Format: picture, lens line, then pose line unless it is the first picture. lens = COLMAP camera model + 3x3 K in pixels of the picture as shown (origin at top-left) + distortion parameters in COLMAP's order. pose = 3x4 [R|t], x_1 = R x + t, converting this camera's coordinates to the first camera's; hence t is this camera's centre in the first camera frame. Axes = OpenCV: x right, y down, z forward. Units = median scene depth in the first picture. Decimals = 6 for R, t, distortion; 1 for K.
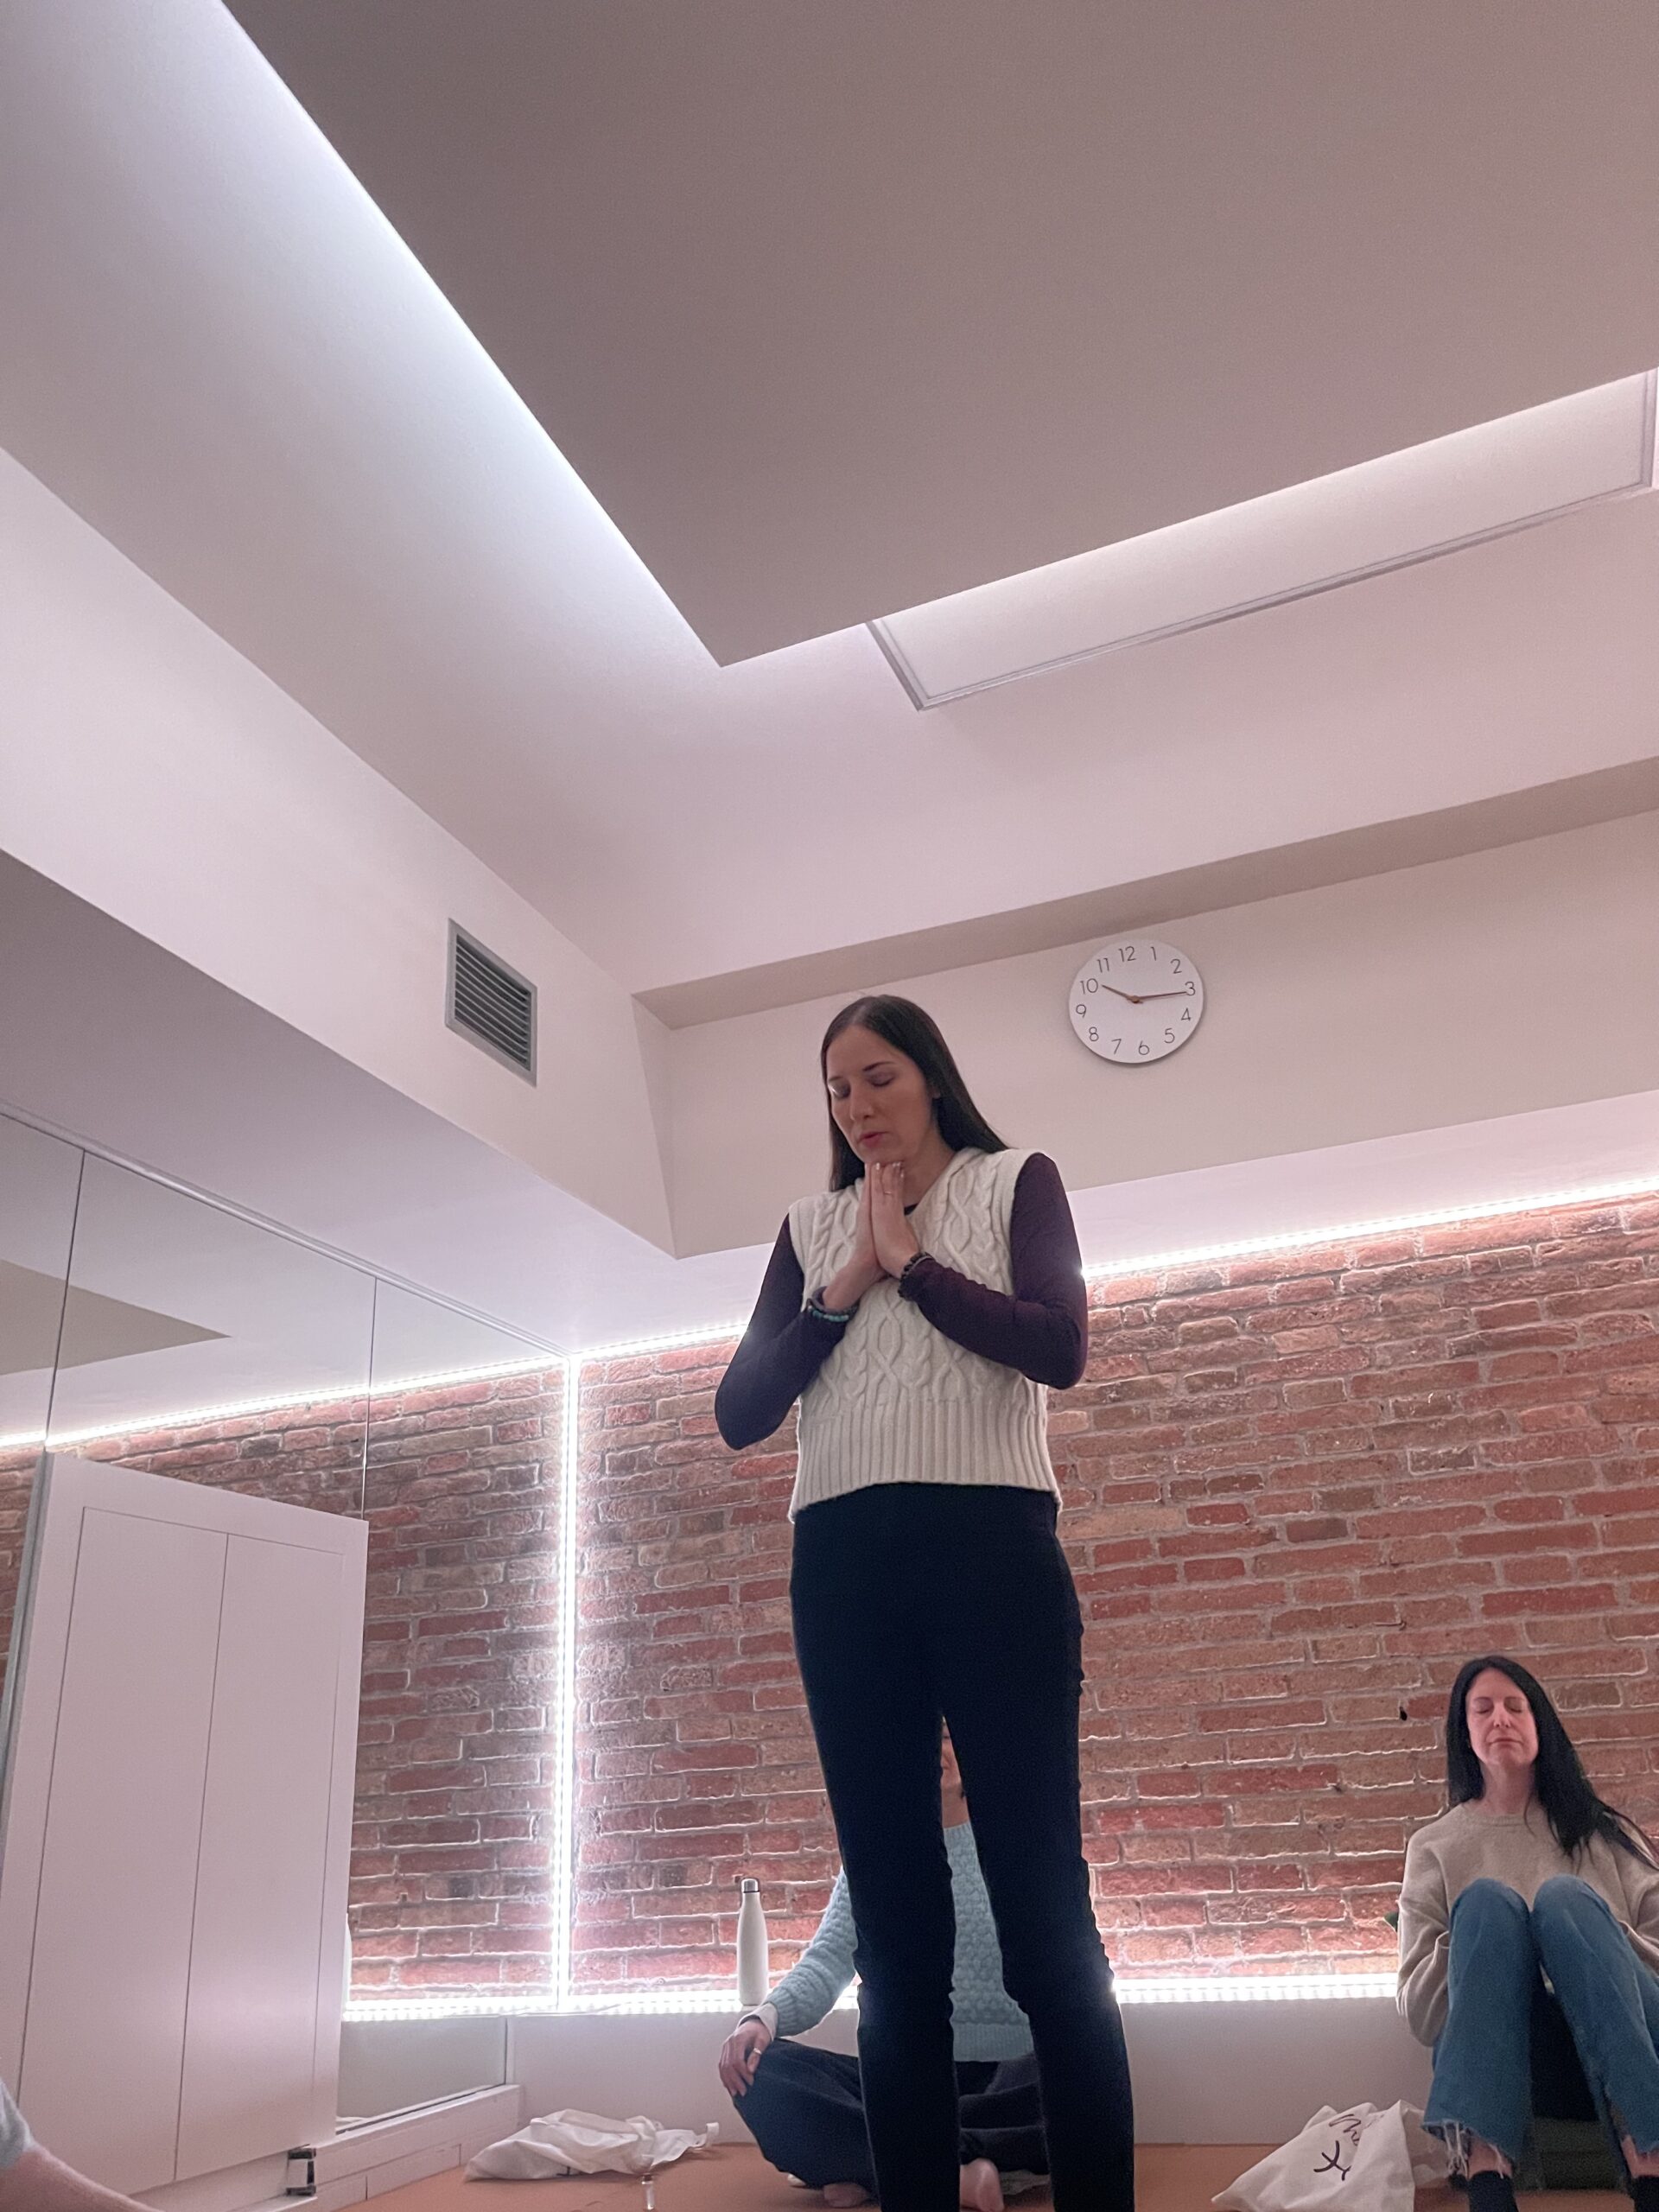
lens RADIAL K [[1668.6, 0, 835.2], [0, 1668.6, 1102.9], [0, 0, 1]] dist [0.051707, -0.063292]
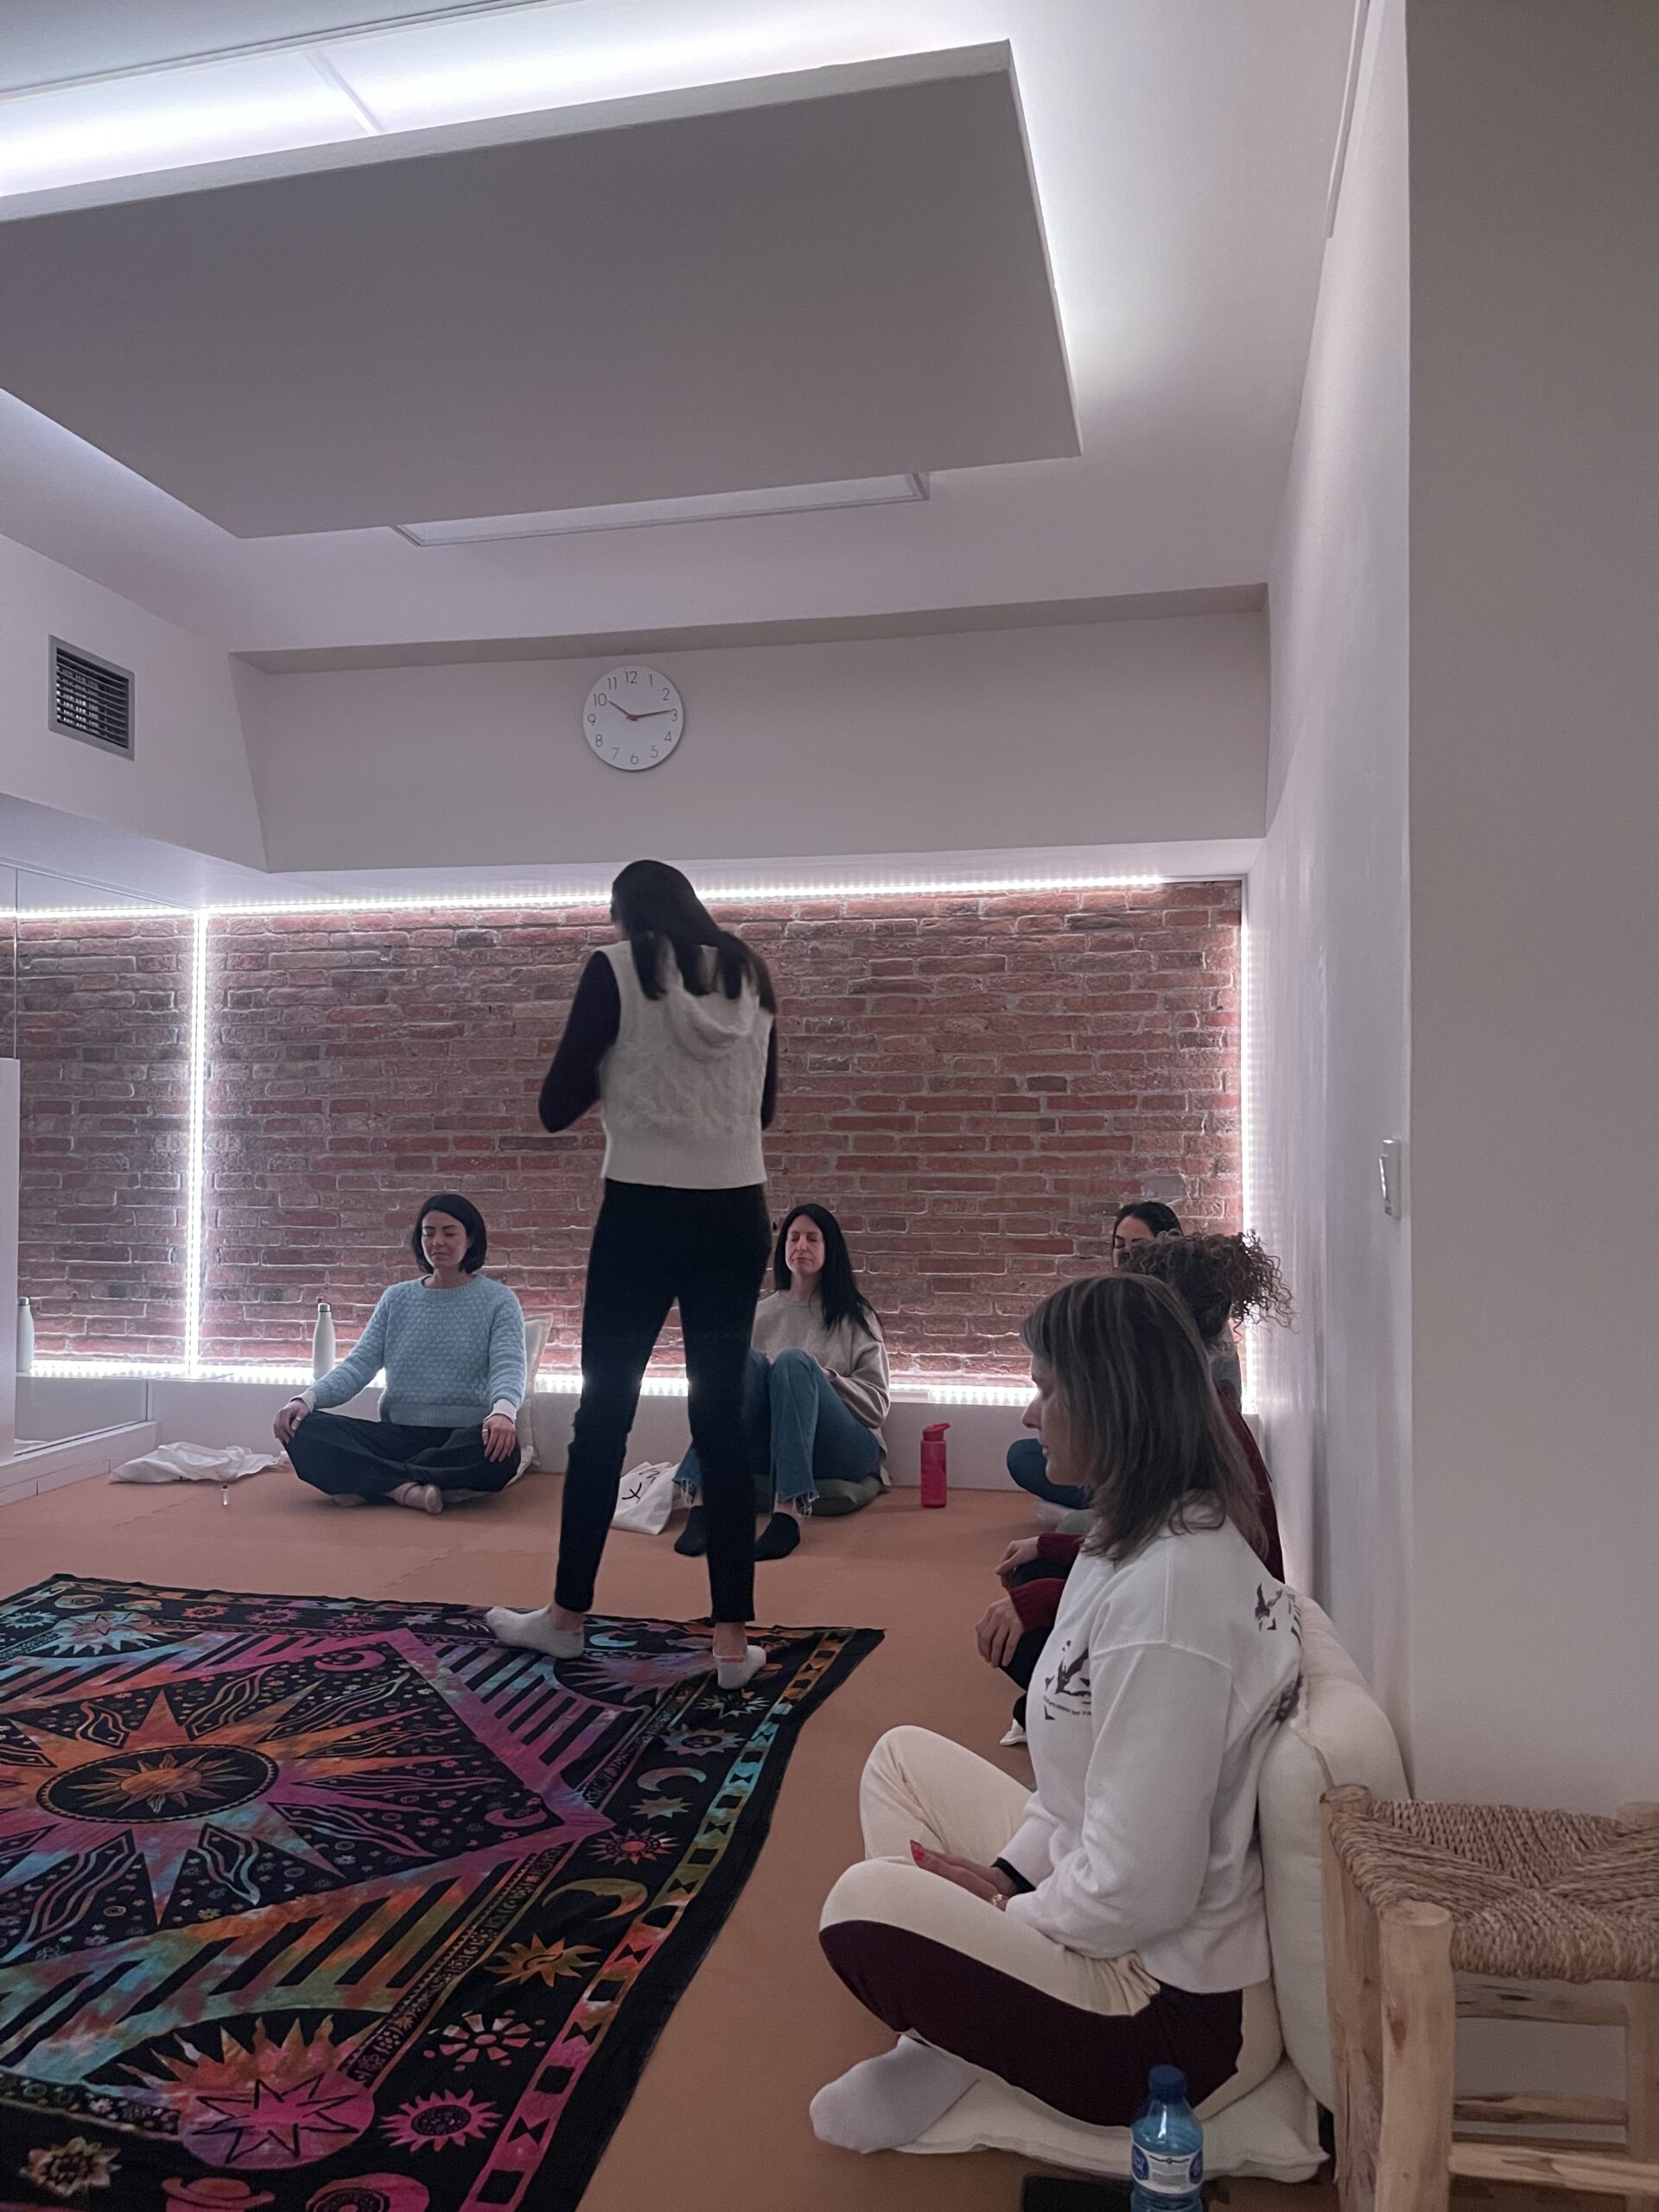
lens RADIAL K [[1668.6, 0, 845.7], [0, 1668.6, 1112.2], [0, 0, 1]] dist [0.051707, -0.063292]
pose [[0.985418, 0.061516, 0.158641, 0.144670], [-0.115590, 0.926209, 0.358853, -0.244018], [-0.124859, -0.371958, 0.919814, -0.298228]]
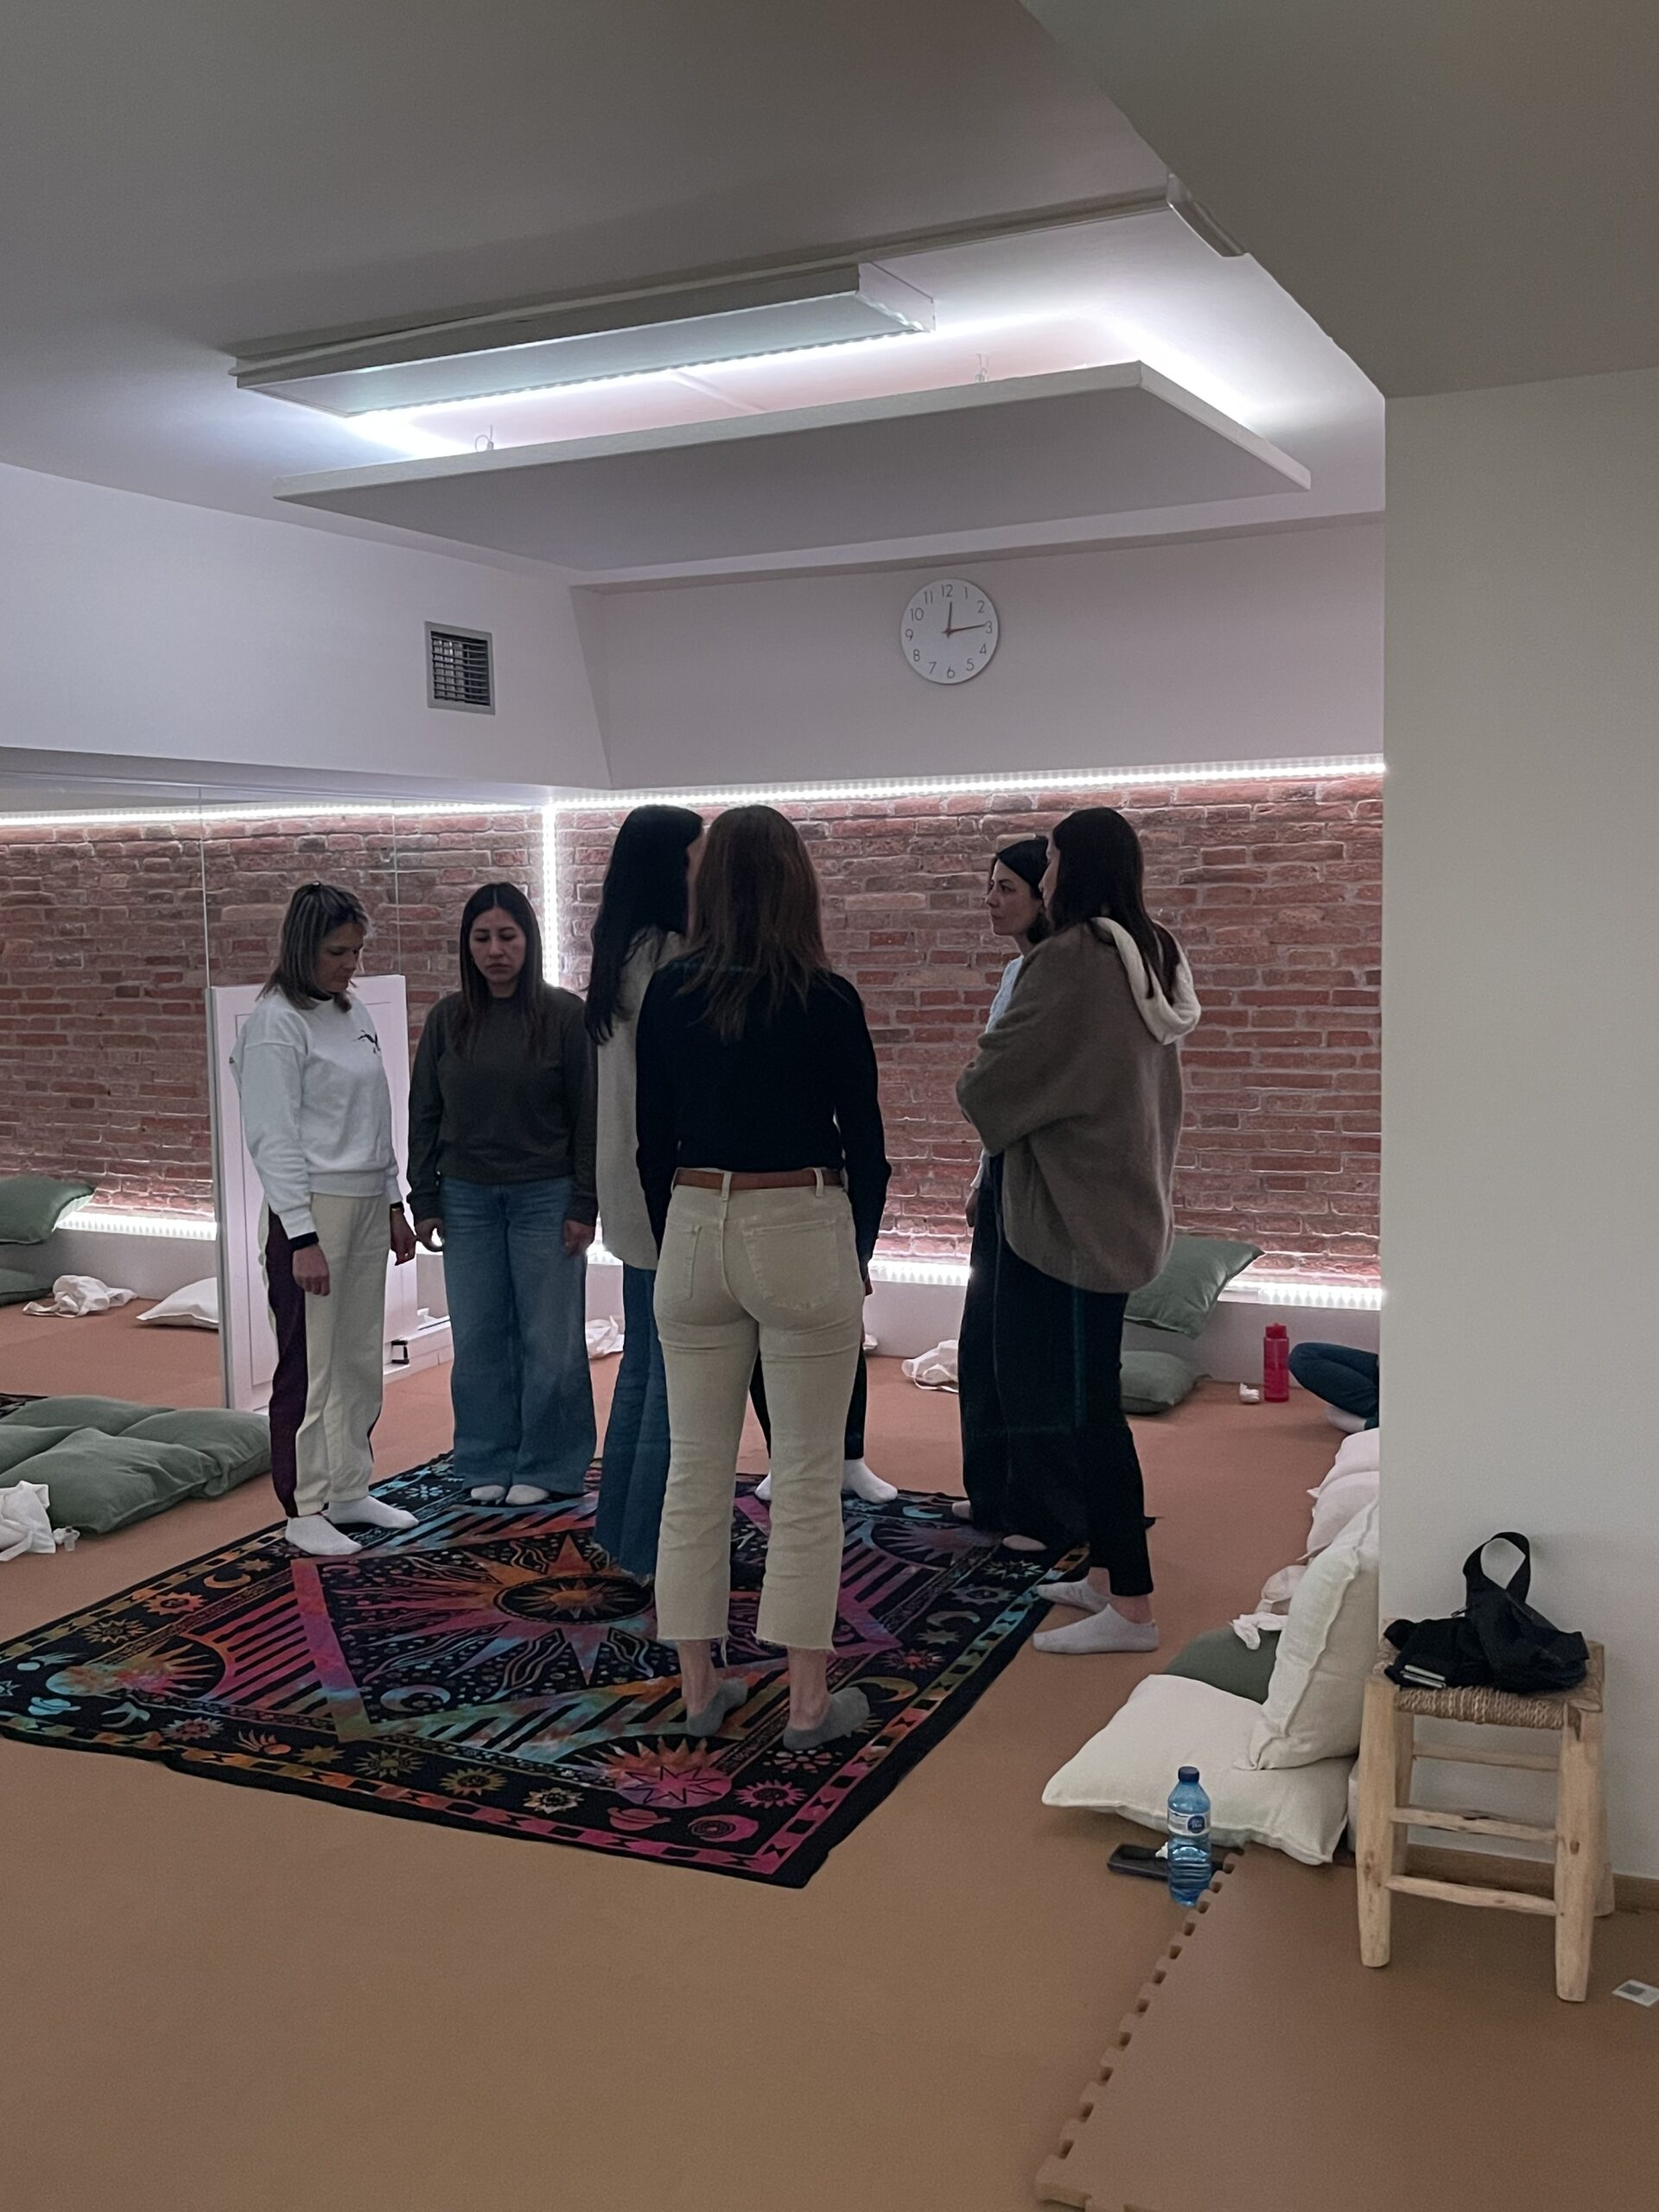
lens RADIAL K [[2225.1, 0, 815.6], [0, 2225.1, 1112.3], [0, 0, 1]] dist [0.054761, 0.000000]
pose [[0.996638, 0.043979, -0.069133, 0.198302], [-0.005126, 0.875558, 0.483086, -0.533794], [0.081775, -0.481107, 0.872839, -0.657401]]
